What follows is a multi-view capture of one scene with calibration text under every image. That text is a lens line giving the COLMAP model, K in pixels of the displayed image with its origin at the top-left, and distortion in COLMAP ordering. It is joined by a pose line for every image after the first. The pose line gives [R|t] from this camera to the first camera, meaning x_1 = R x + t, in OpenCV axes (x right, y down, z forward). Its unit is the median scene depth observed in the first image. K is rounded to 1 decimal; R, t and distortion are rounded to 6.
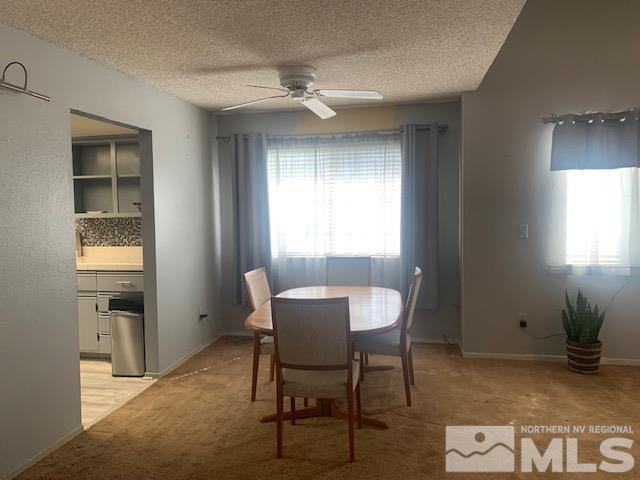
lens RADIAL K [[484.5, 0, 324.5], [0, 484.5, 237.6], [0, 0, 1]] dist [0.005311, -0.018975]
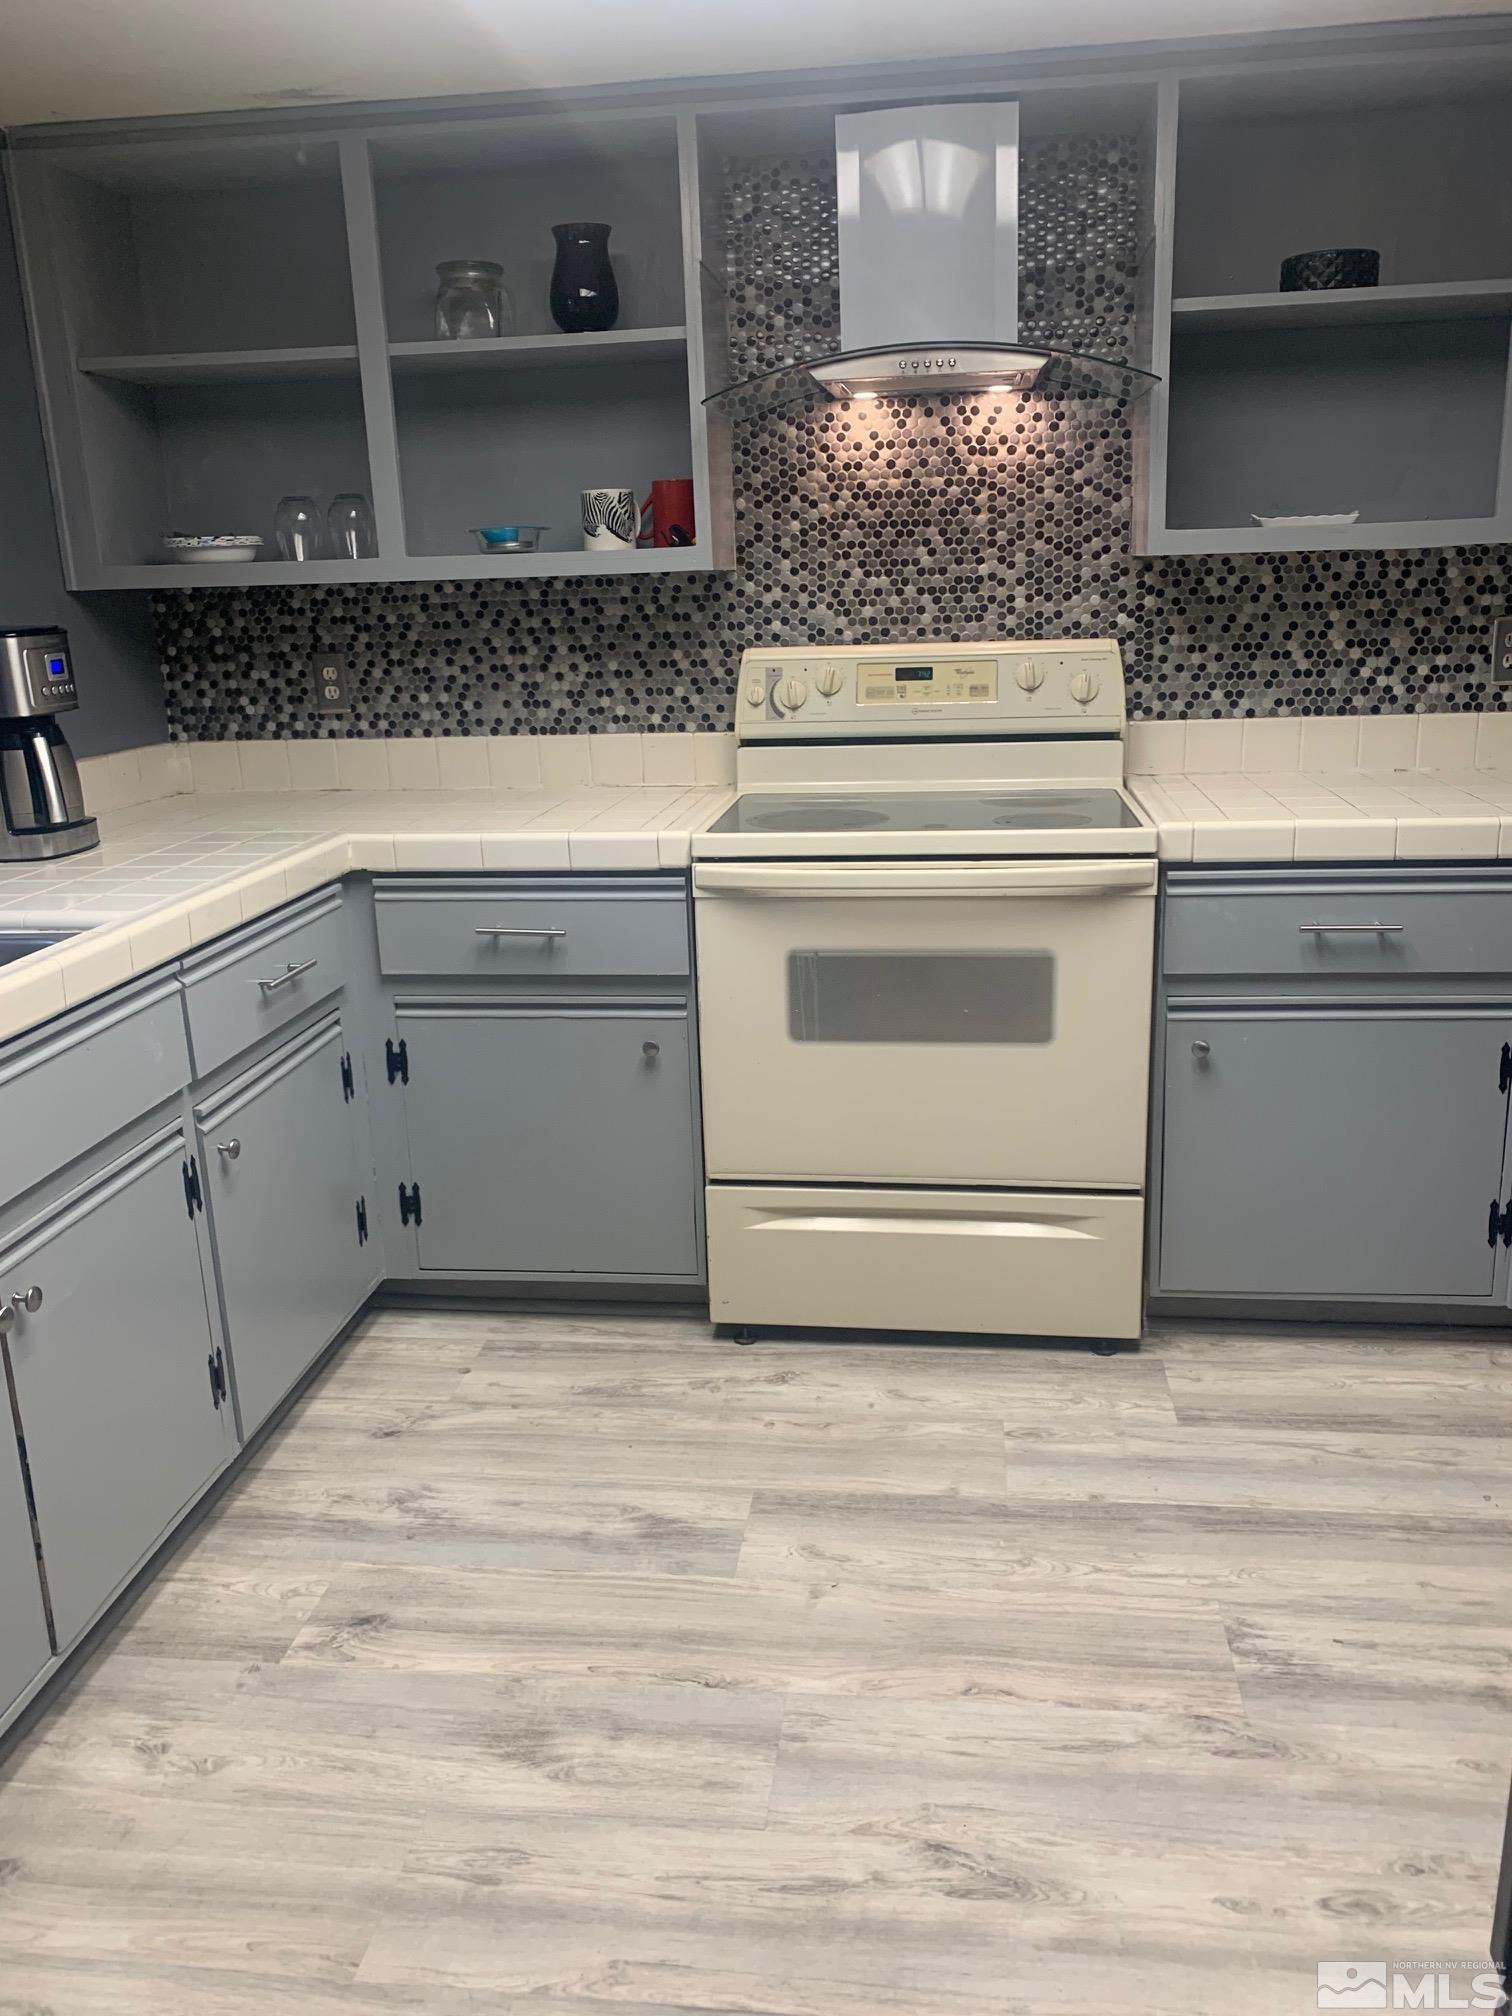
lens RADIAL K [[1526.3, 0, 802.8], [0, 1526.3, 1018.7], [0, 0, 1]] dist [0.005311, -0.018975]
pose [[0.997251, -0.039567, 0.062653, -0.676849], [0.023977, 0.972323, 0.232406, -0.010294], [-0.070114, -0.230265, 0.970599, 0.416041]]
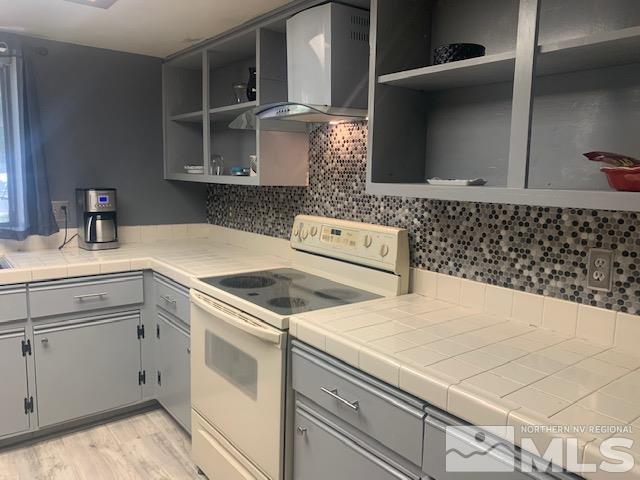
lens RADIAL K [[484.5, 0, 325.0], [0, 484.5, 243.1], [0, 0, 1]] dist [0.005311, -0.018975]
pose [[0.766985, 0.123528, -0.629662, -0.314038], [-0.069045, 0.991485, 0.110409, -0.041241], [0.637940, -0.041207, 0.768983, 0.663182]]
